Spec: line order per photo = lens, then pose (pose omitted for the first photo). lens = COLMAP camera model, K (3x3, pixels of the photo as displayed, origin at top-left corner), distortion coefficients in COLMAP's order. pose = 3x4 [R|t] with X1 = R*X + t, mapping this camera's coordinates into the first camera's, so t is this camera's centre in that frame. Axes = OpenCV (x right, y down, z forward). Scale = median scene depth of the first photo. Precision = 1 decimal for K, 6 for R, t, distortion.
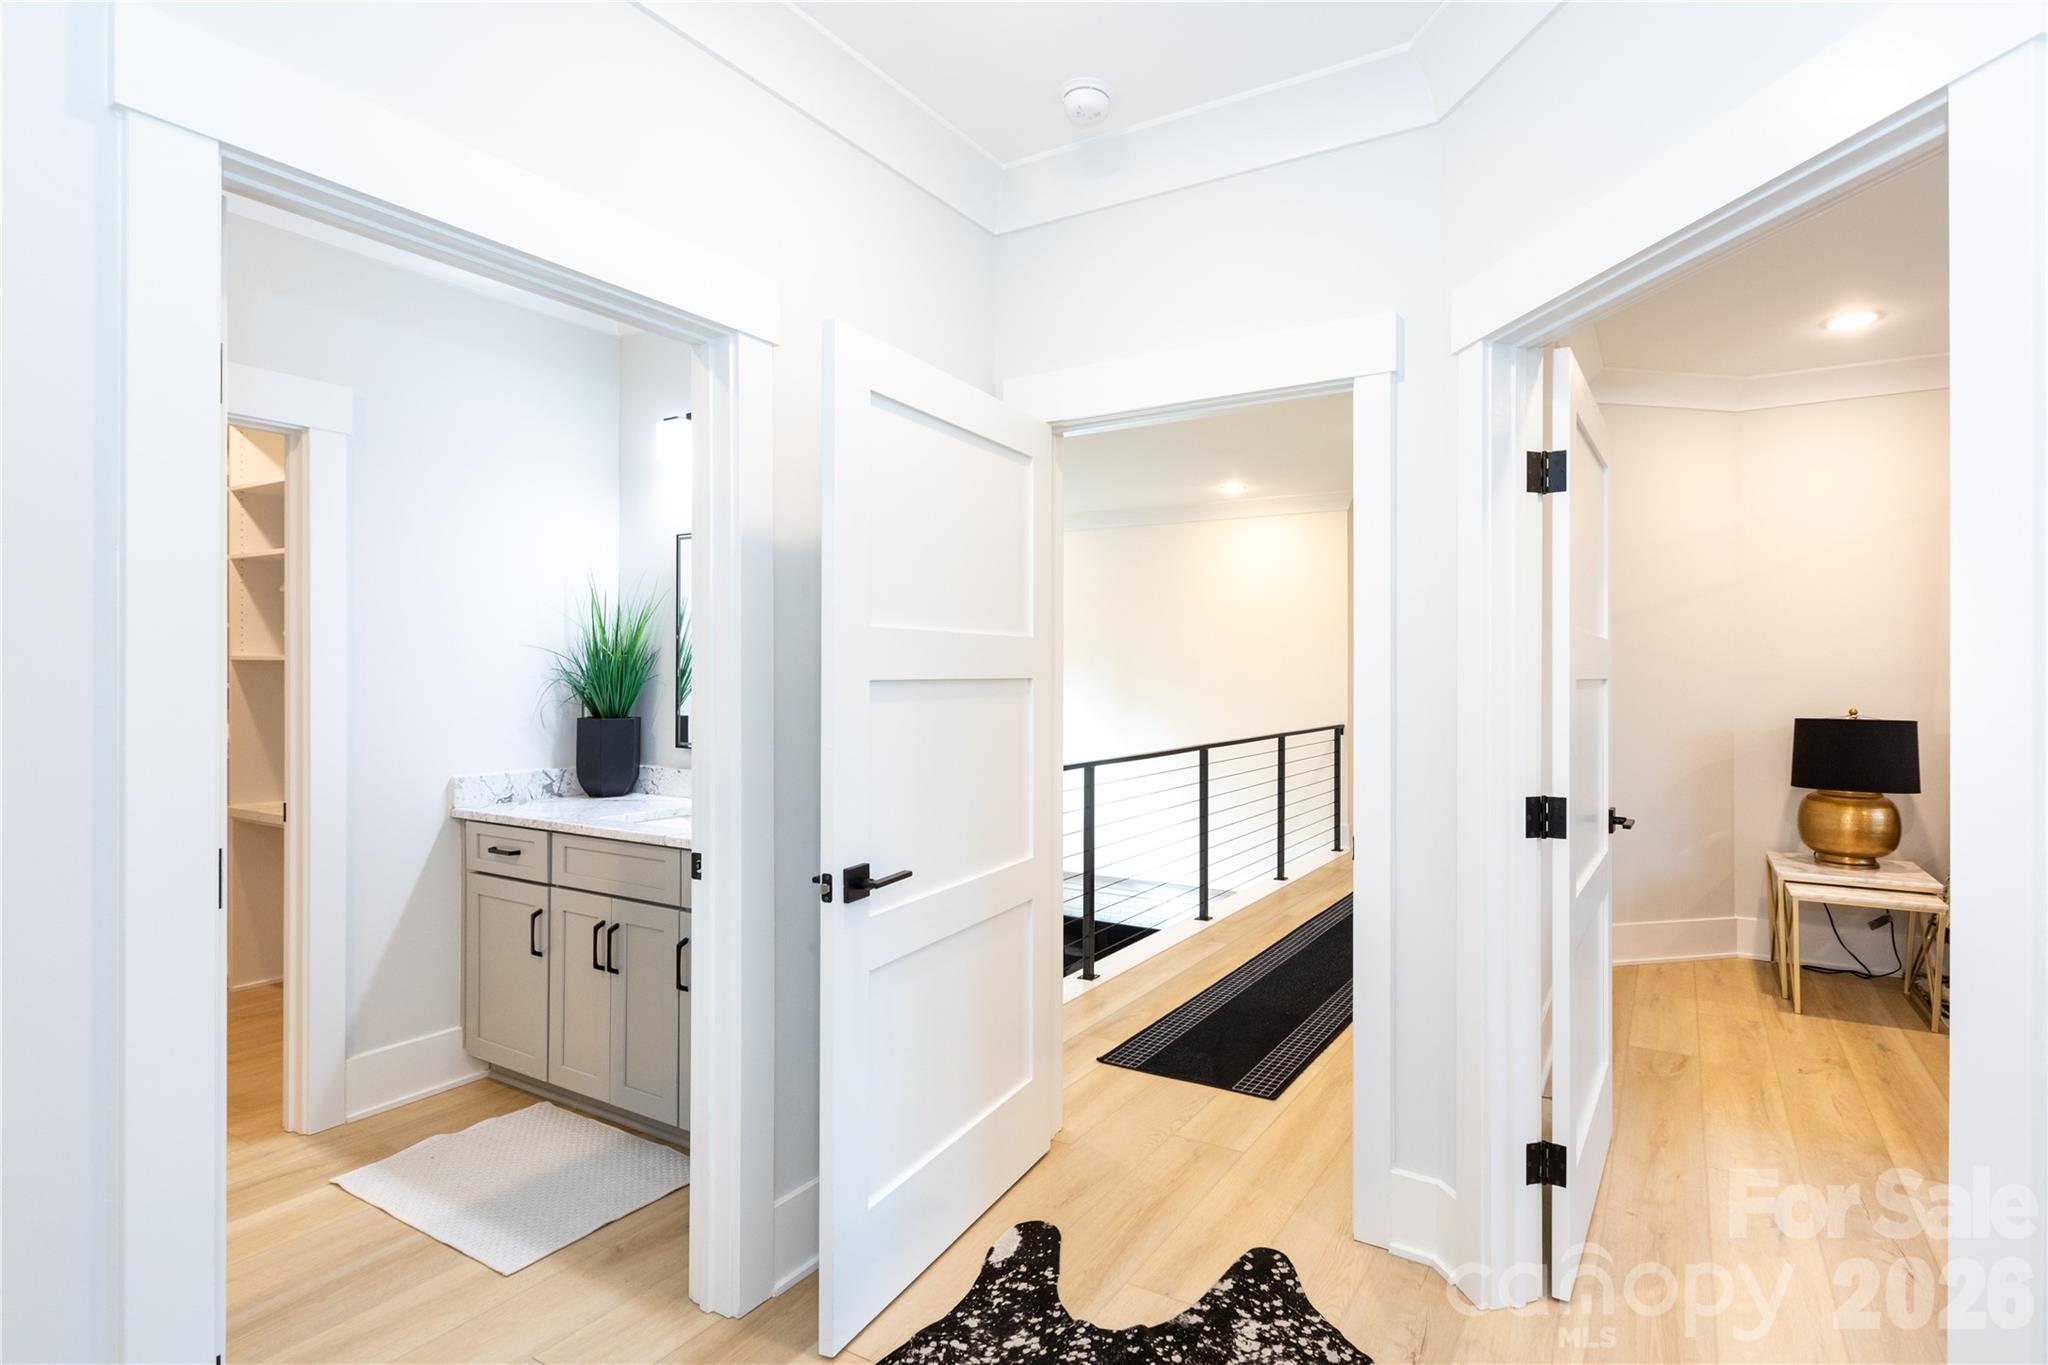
lens RADIAL K [[952.8, 0, 1113.7], [0, 952.8, 683.8], [0, 0, 1]] dist [0.011425, -0.000736]
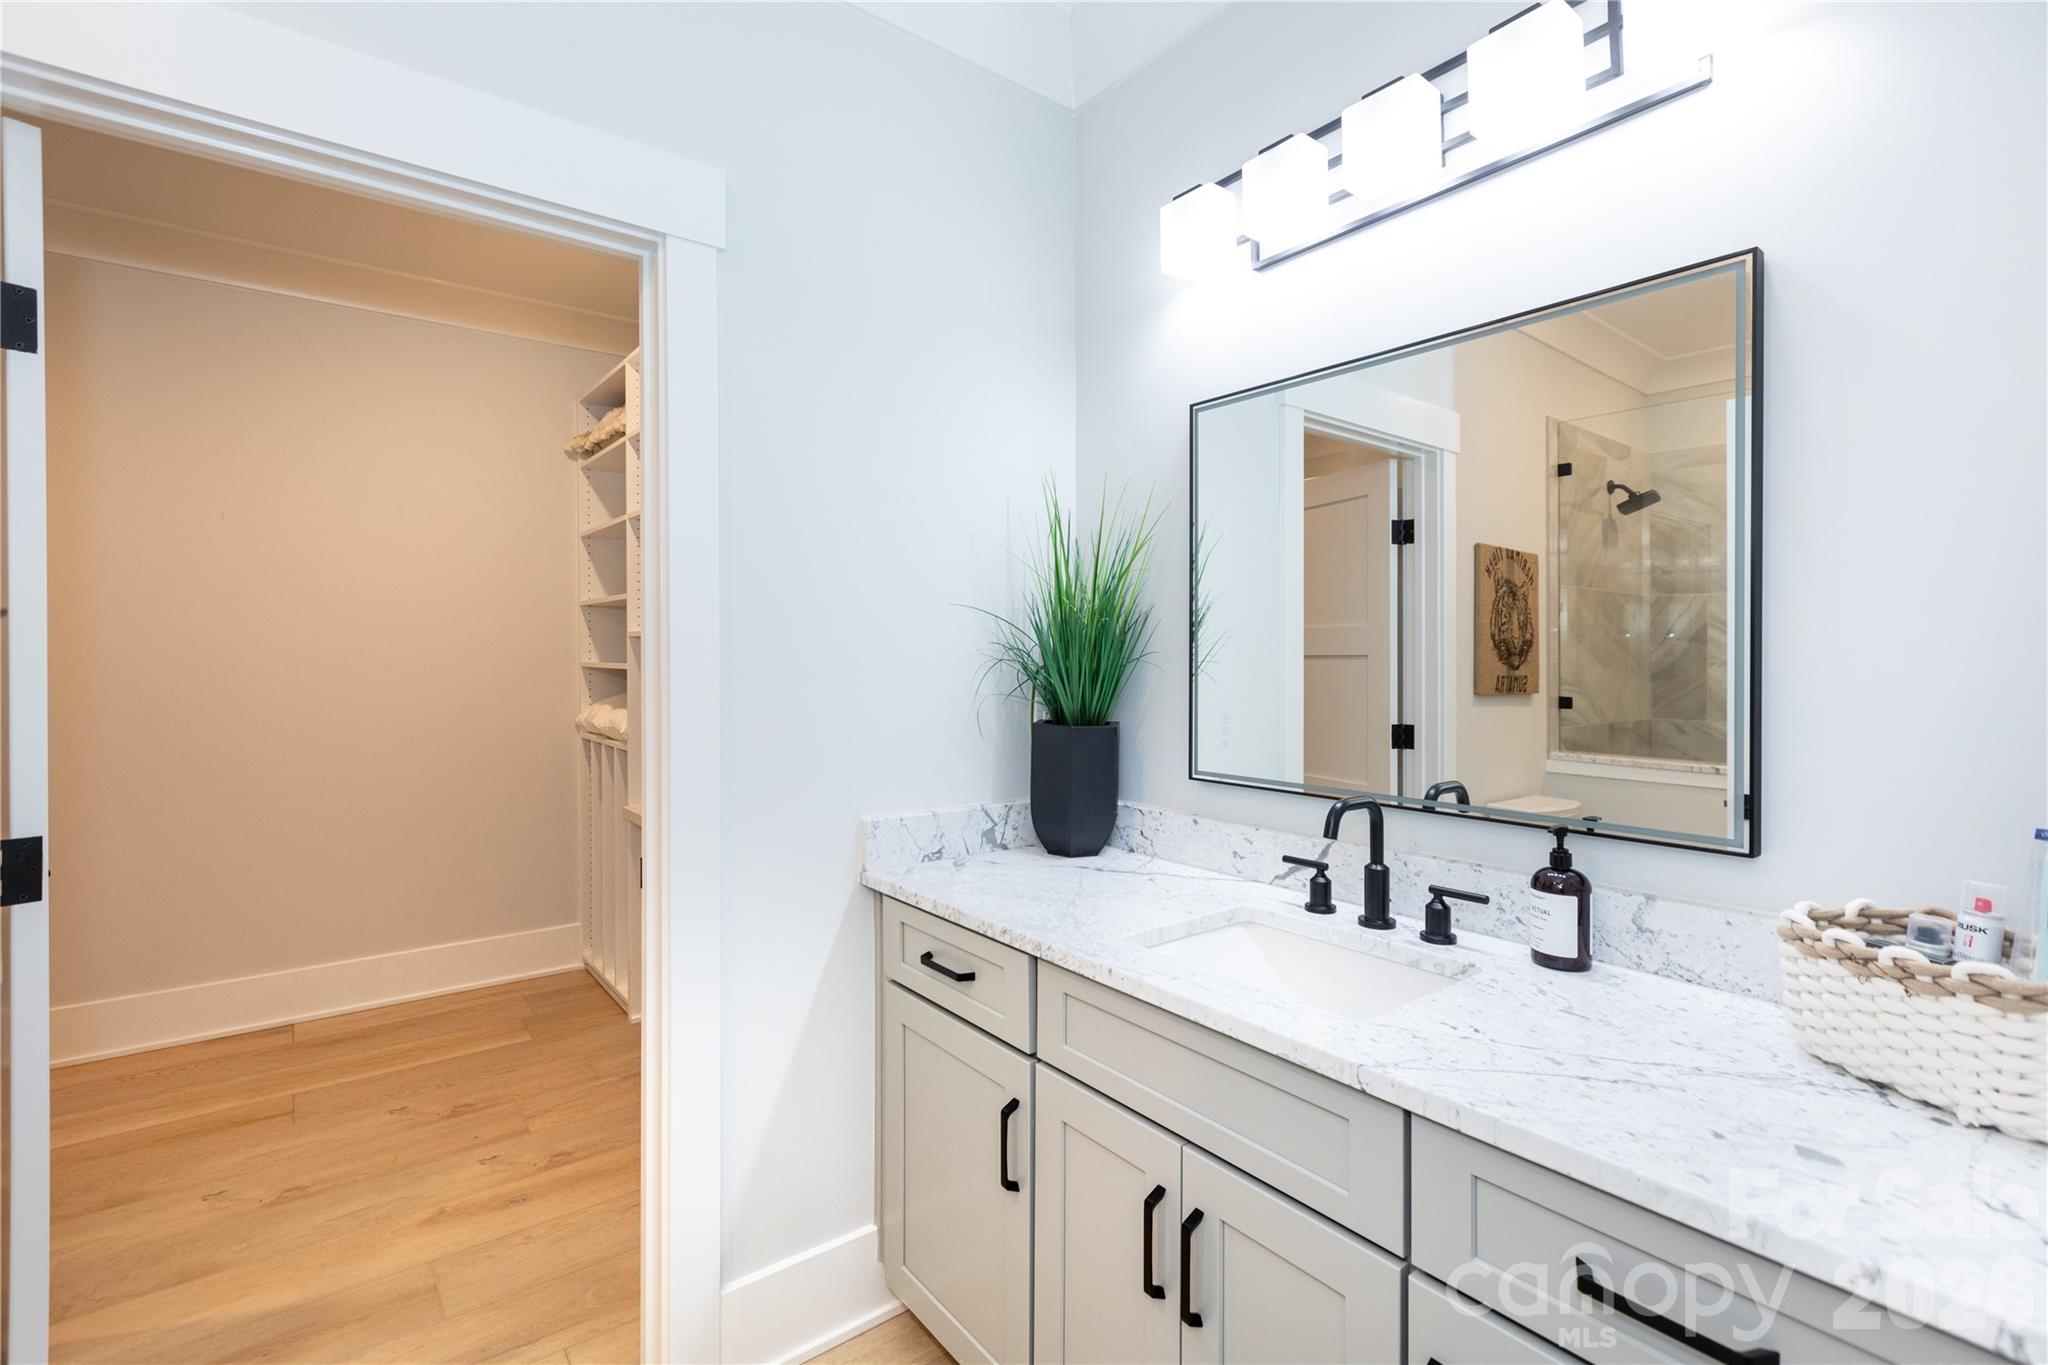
lens RADIAL K [[909.2, 0, 1021.3], [0, 909.2, 669.7], [0, 0, 1]] dist [-0.000397, -0.002005]
pose [[0.927592, 0.005401, -0.373556, -0.359022], [-0.001348, 0.999937, 0.011111, -0.004212], [0.373593, -0.009803, 0.927541, 0.473180]]
